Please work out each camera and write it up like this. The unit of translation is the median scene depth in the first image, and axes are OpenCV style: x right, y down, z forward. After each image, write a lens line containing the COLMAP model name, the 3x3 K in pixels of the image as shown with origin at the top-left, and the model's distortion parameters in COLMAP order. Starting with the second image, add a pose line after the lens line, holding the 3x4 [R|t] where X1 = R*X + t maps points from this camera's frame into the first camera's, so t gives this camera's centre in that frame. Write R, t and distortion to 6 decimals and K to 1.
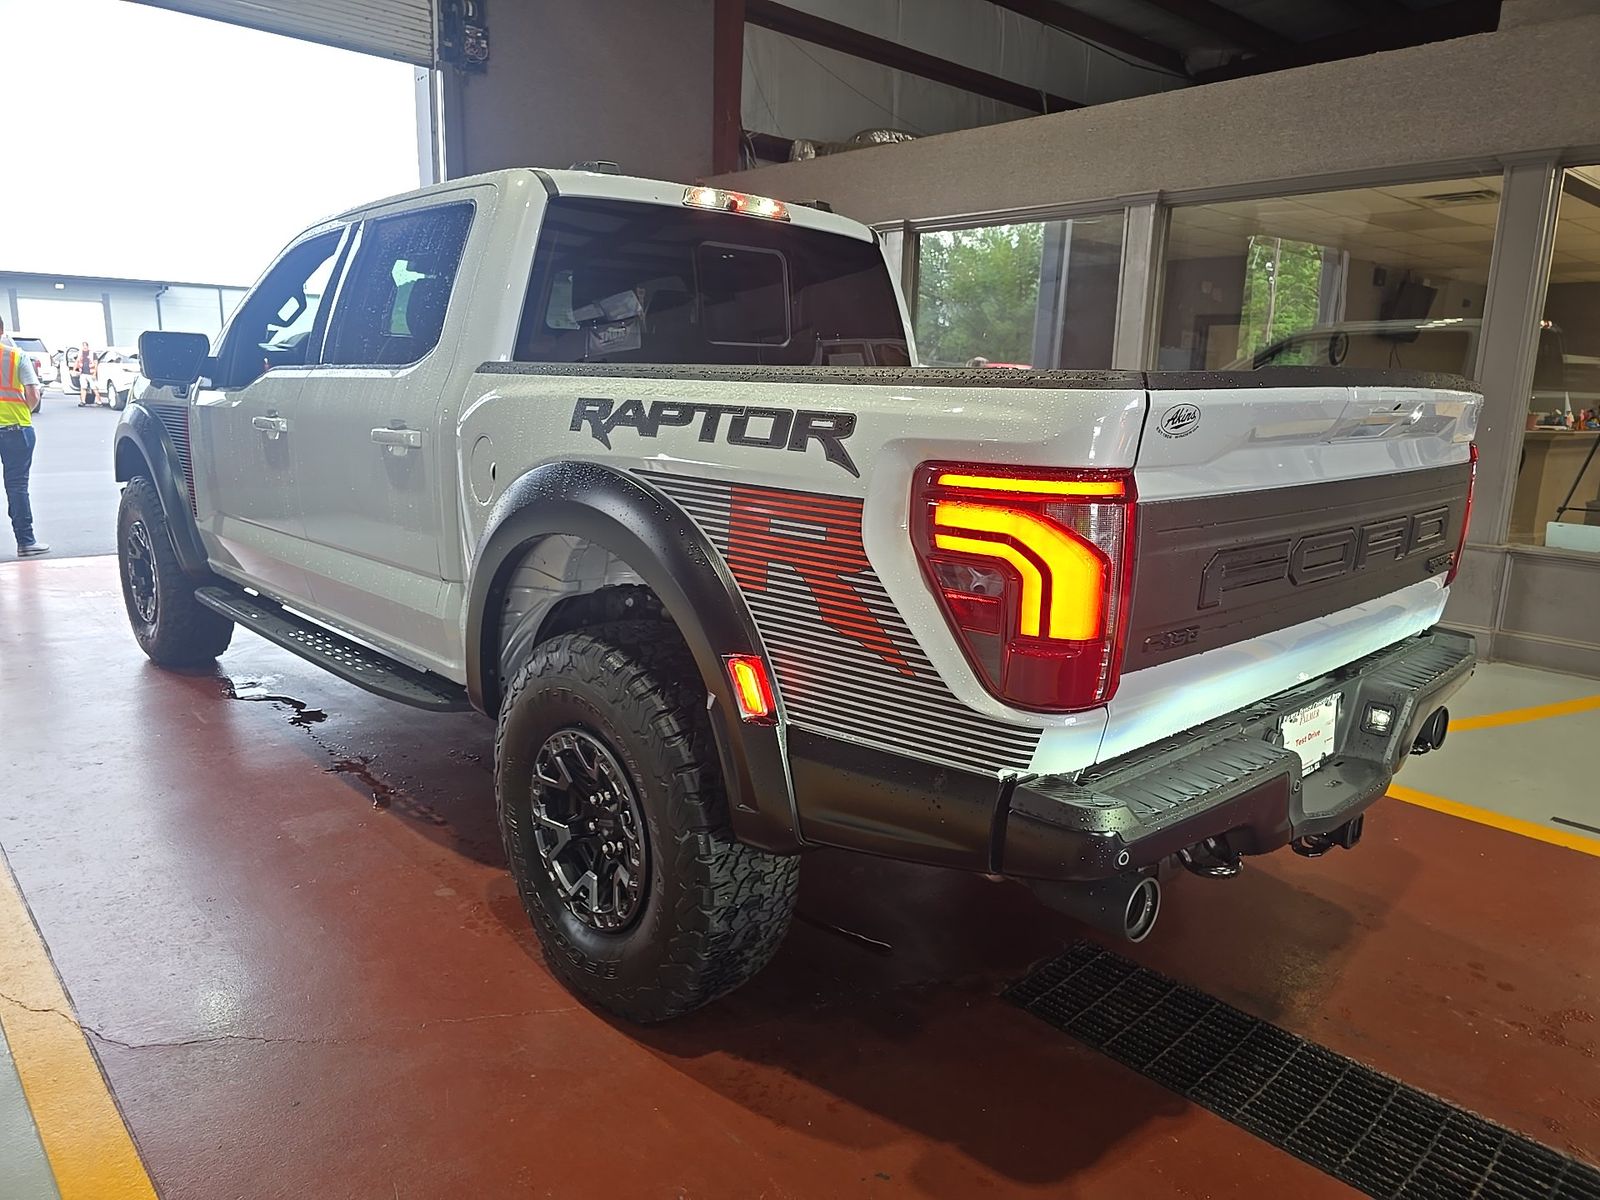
lens RADIAL K [[1095.1, 0, 805.0], [0, 1095.1, 579.3], [0, 0, 1]] dist [0.061100, -0.065949]
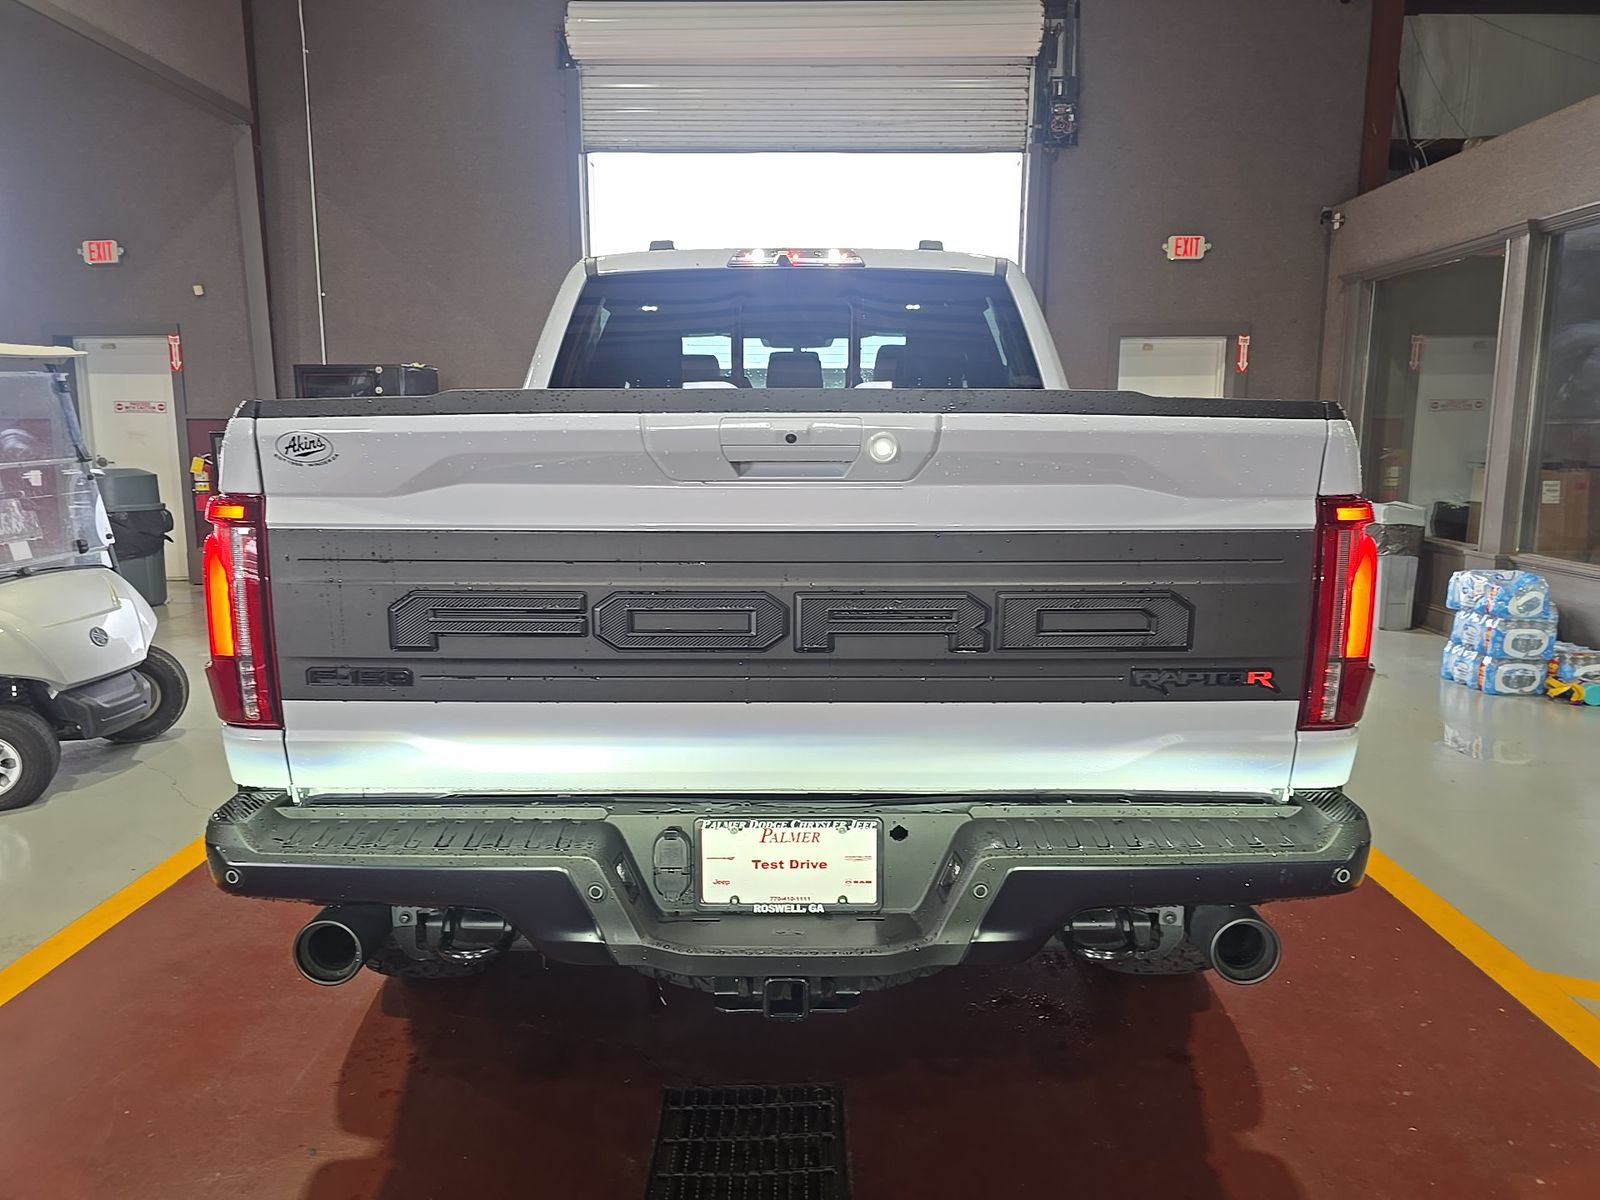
lens RADIAL K [[1095.1, 0, 805.0], [0, 1095.1, 579.3], [0, 0, 1]] dist [0.061100, -0.065949]
pose [[0.717844, 0.067513, -0.692923, 2.091635], [-0.108692, 0.993951, -0.015759, -0.093215], [0.687667, 0.086628, 0.720839, 0.931987]]
